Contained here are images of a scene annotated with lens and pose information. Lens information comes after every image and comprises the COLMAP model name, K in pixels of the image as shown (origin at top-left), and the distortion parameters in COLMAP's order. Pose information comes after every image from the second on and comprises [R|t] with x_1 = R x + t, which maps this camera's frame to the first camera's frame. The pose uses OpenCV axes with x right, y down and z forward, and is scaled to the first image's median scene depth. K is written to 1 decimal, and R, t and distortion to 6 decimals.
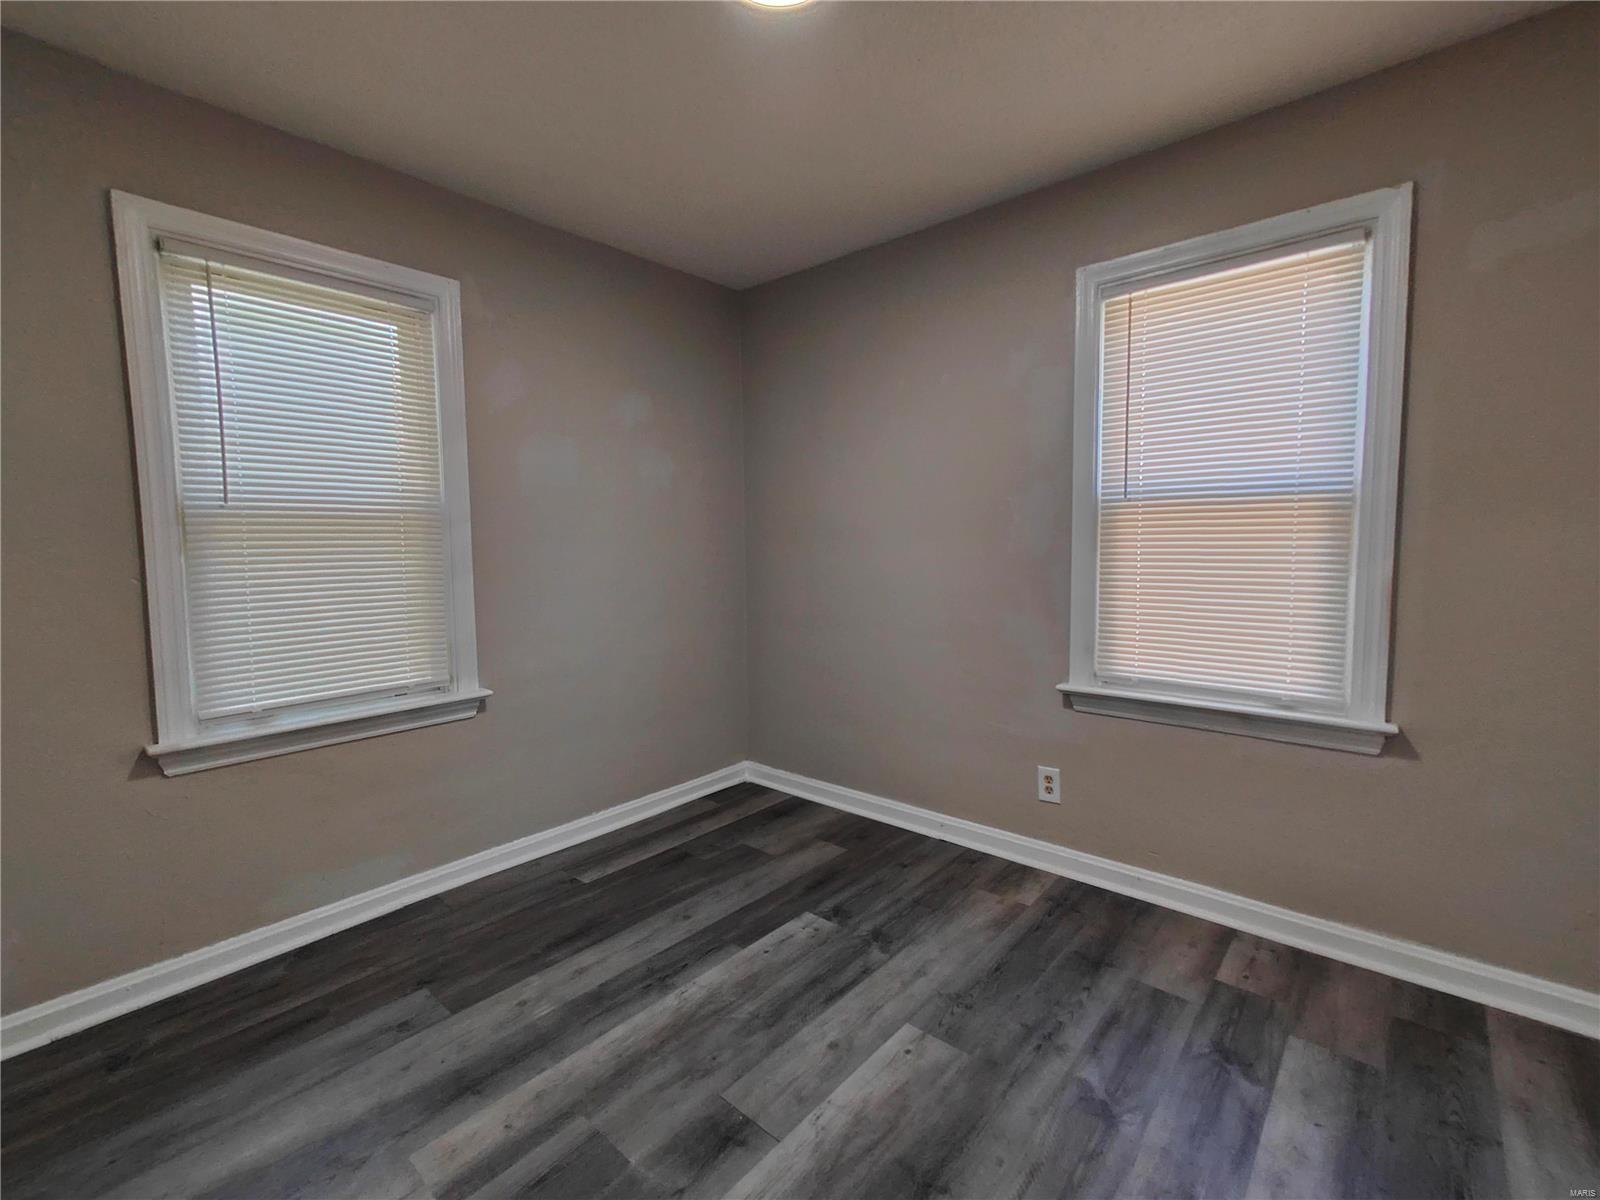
lens RADIAL K [[704.1, 0, 800.0], [0, 704.1, 596.4], [0, 0, 1]] dist [0.016225, -0.004518]
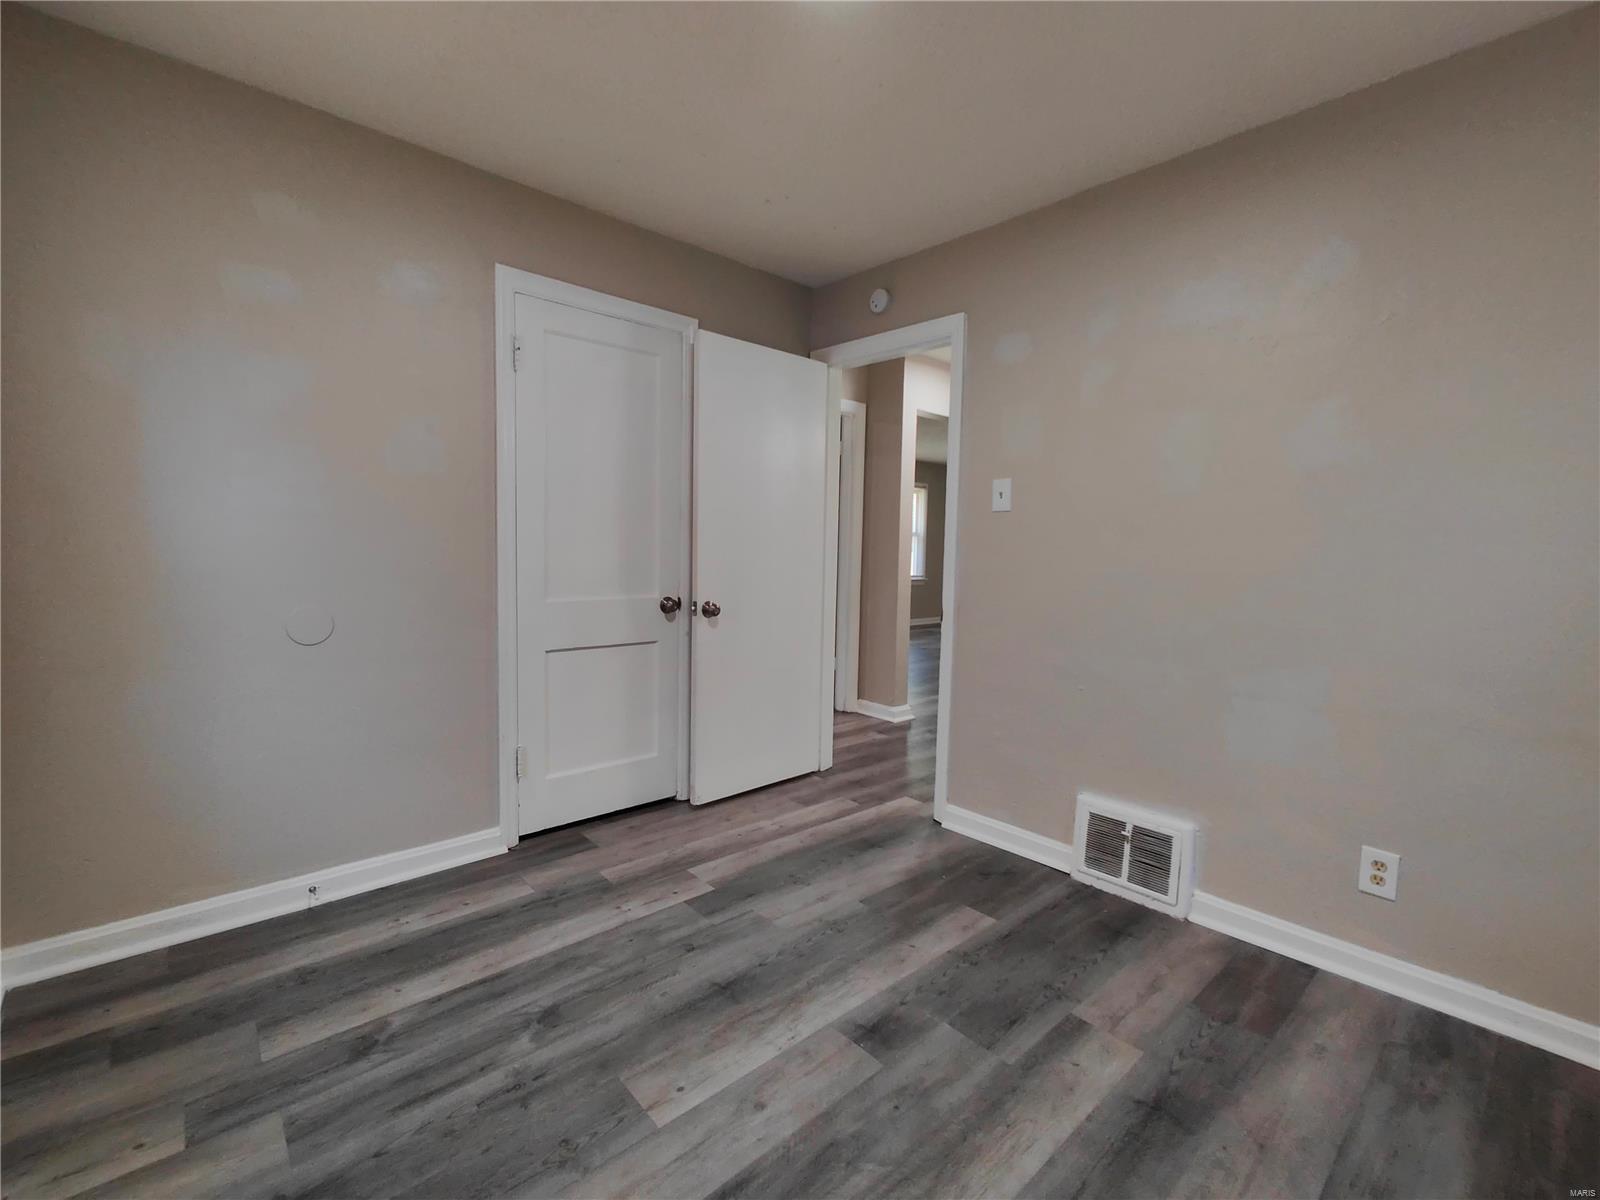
lens RADIAL K [[704.1, 0, 798.6], [0, 704.1, 601.7], [0, 0, 1]] dist [0.016225, -0.004518]
pose [[-0.992615, -0.018610, 0.119868, -0.096974], [0.000511, 0.987511, 0.157550, -0.115208], [-0.121303, 0.156448, -0.980209, 1.834655]]
